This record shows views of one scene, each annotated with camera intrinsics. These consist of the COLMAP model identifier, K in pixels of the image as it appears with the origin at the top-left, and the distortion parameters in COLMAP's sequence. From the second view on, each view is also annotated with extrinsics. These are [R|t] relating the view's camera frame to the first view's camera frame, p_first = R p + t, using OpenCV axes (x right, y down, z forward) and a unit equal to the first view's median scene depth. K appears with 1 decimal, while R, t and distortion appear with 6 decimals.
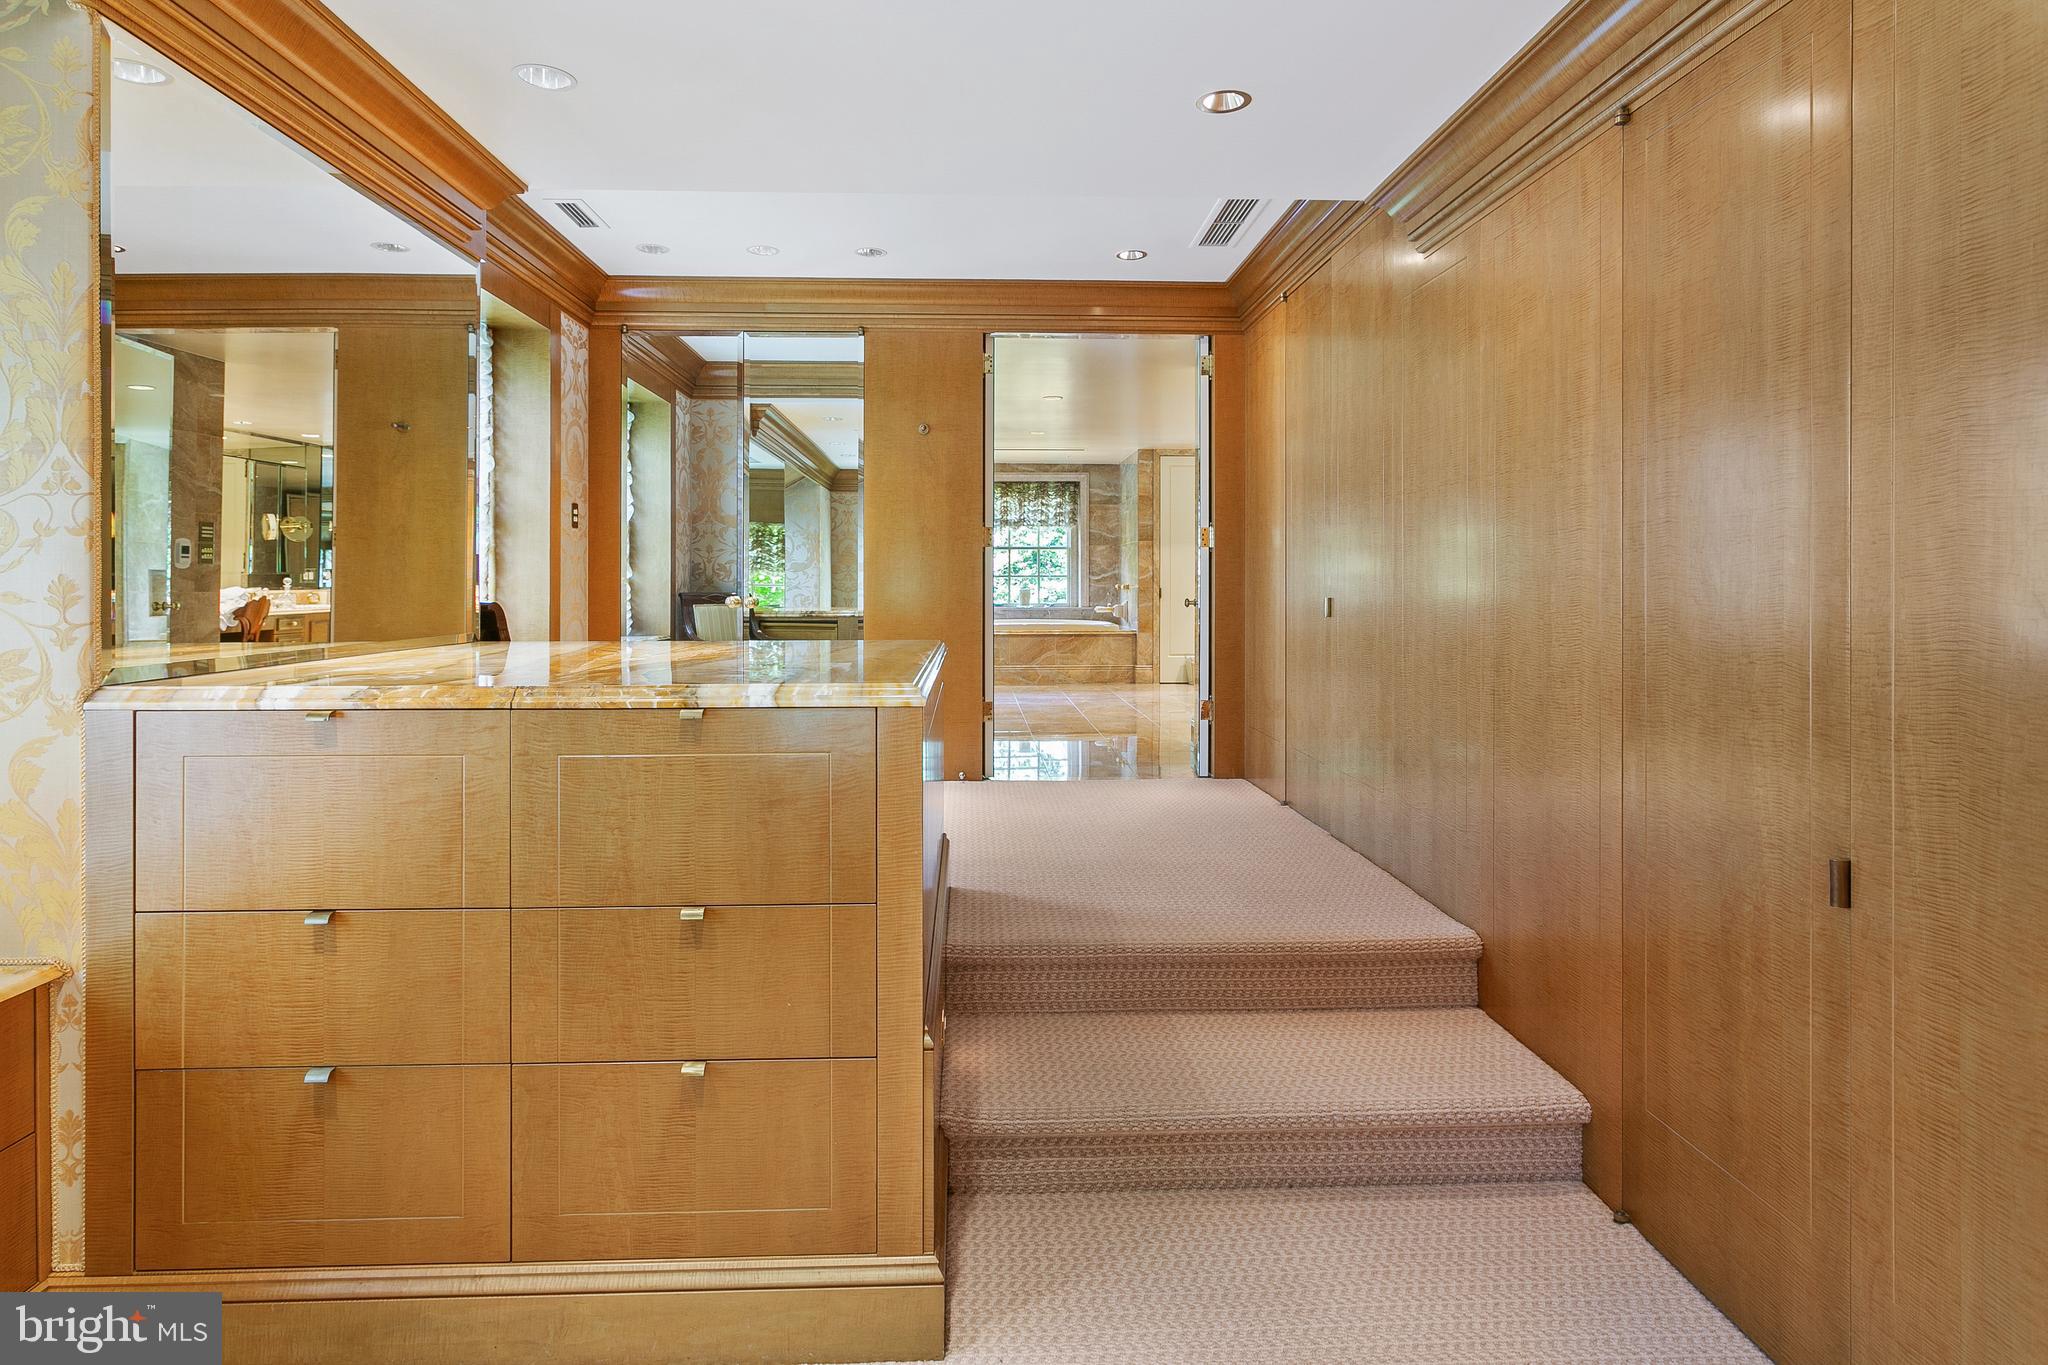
lens RADIAL K [[1093.0, 0, 1023.4], [0, 1093.0, 576.8], [0, 0, 1]] dist [-0.009481, 0.001431]
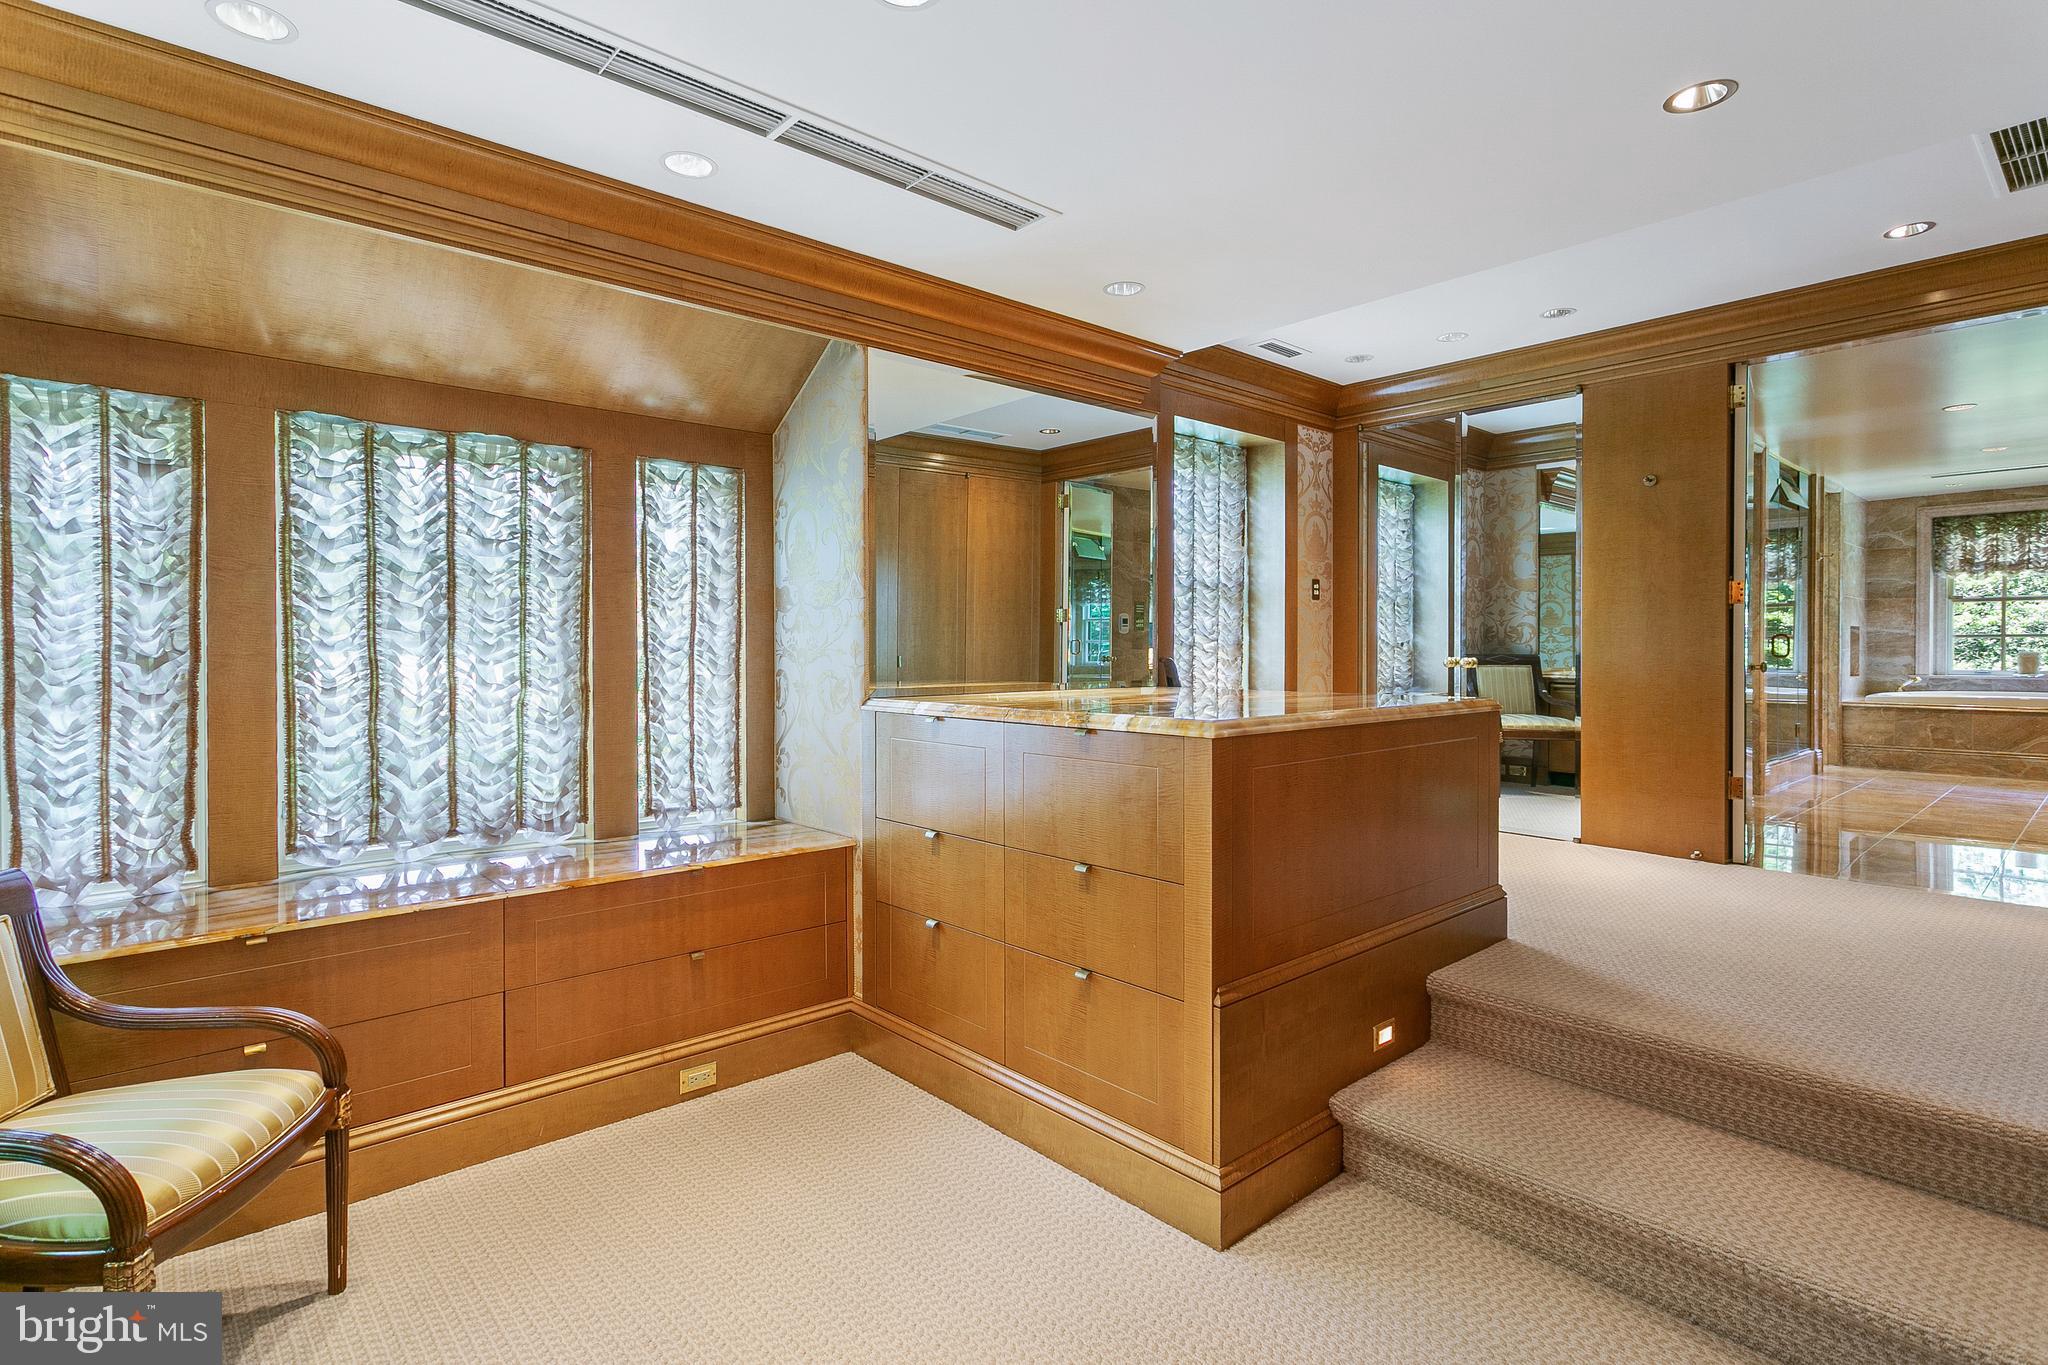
lens RADIAL K [[1019.9, 0, 1017.3], [0, 1019.9, 644.7], [0, 0, 1]] dist [-0.000013, 0.000024]
pose [[0.629876, -0.001621, -0.776694, 0.275977], [0.005237, 0.999984, 0.002160, 0.001553], [0.776678, -0.005428, 0.629874, 0.026120]]
